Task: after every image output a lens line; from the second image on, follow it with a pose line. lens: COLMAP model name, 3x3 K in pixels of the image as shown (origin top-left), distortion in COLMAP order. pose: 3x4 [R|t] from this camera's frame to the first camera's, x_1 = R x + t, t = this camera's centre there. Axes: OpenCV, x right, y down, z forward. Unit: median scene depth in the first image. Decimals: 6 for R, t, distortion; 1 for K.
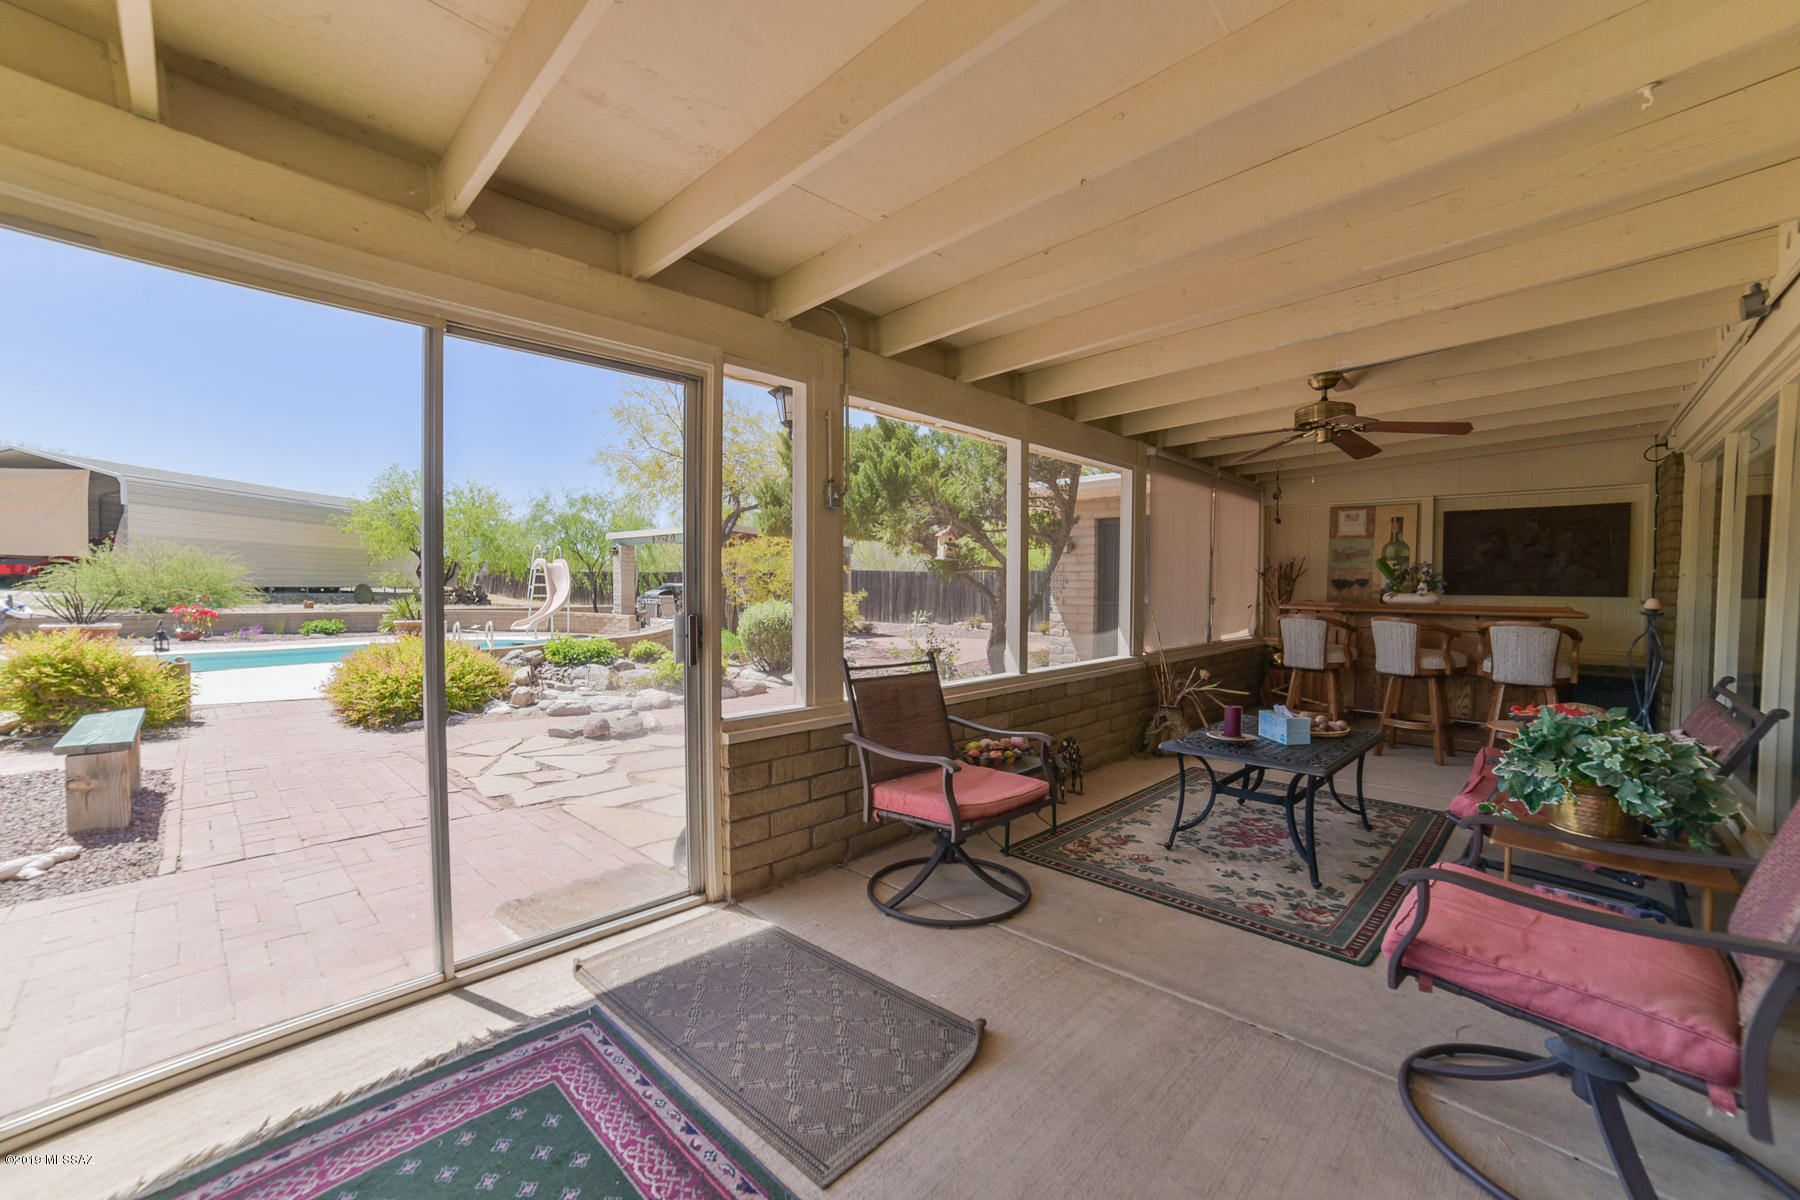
lens RADIAL K [[718.0, 0, 900.3], [0, 718.0, 603.3], [0, 0, 1]] dist [-0.060667, 0.026842]
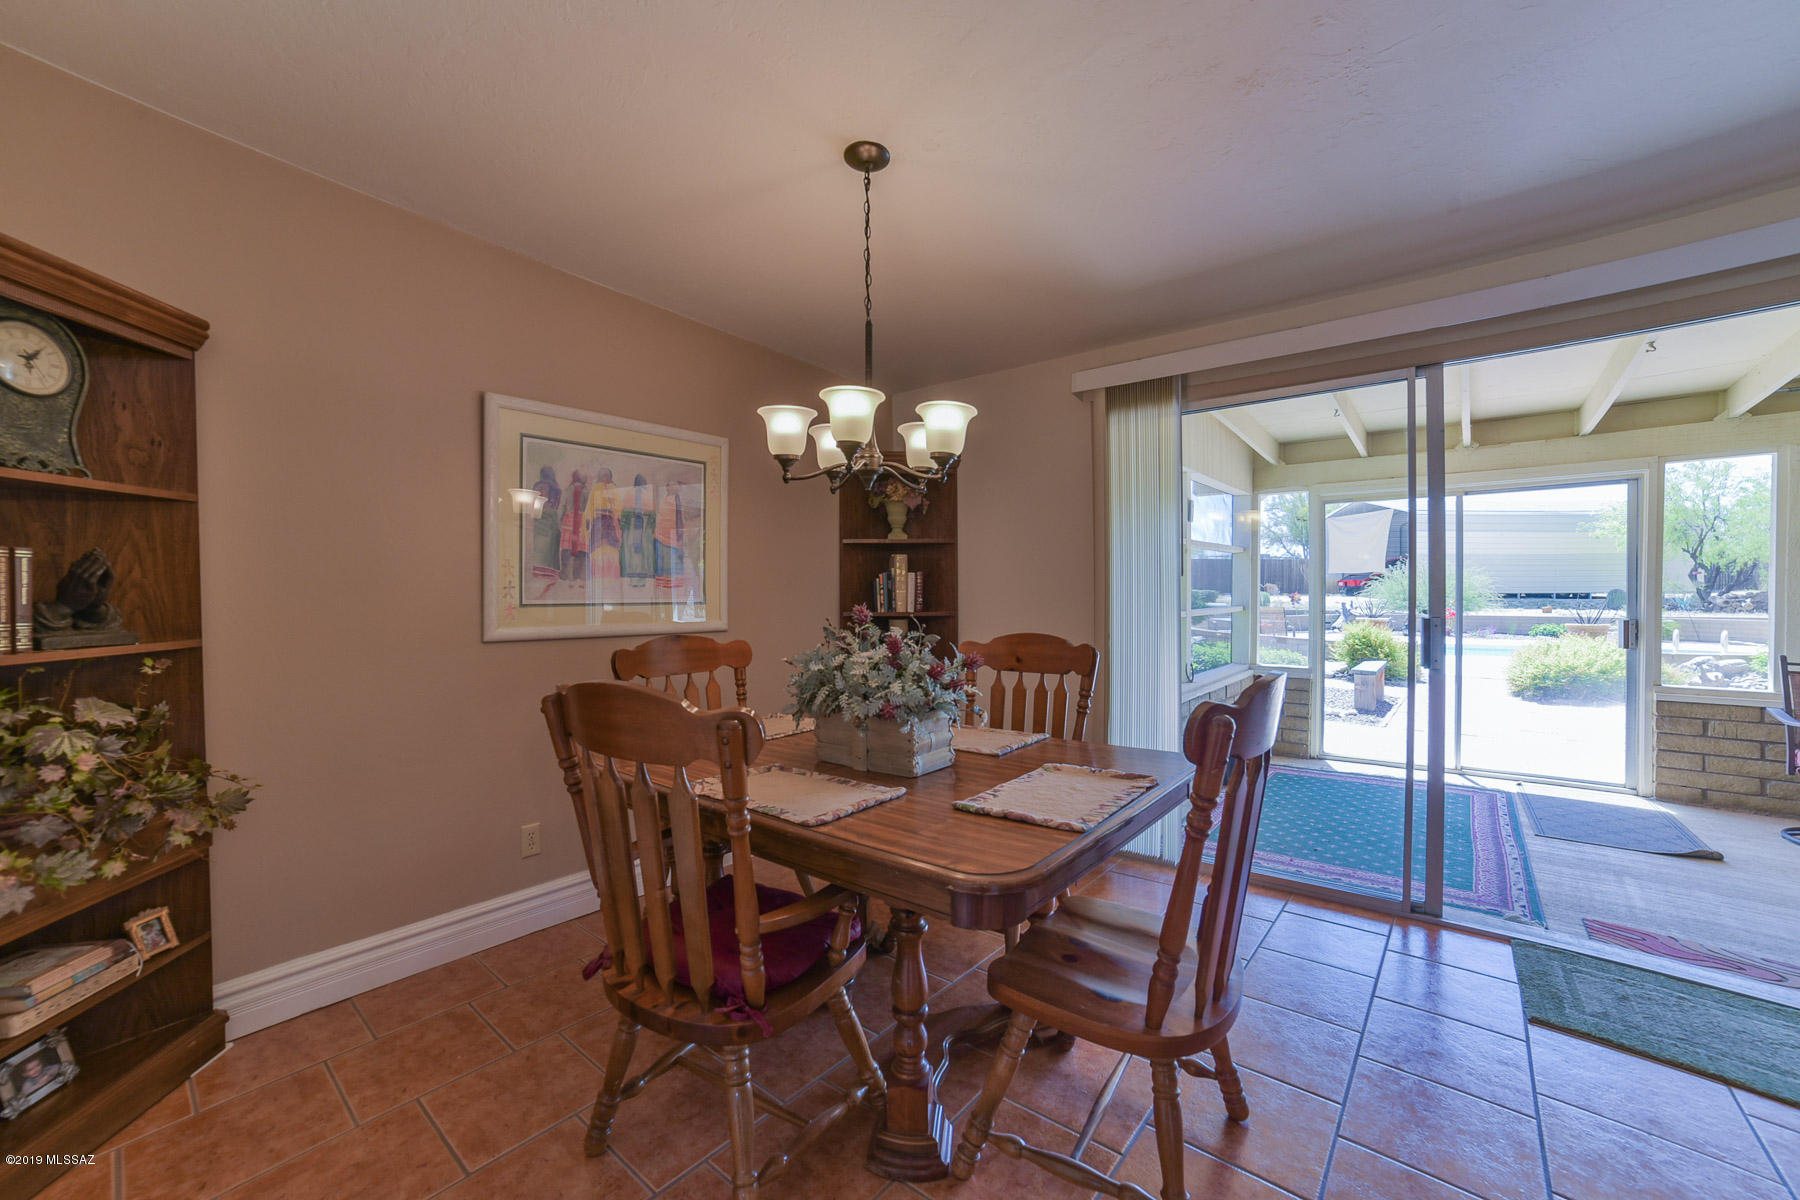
lens RADIAL K [[718.0, 0, 900.3], [0, 718.0, 603.3], [0, 0, 1]] dist [-0.060667, 0.026842]
pose [[0.087649, 0.008916, -0.996111, 0.500863], [-0.015031, 0.999858, 0.007627, -0.003100], [0.996038, 0.014304, 0.087771, -0.357189]]
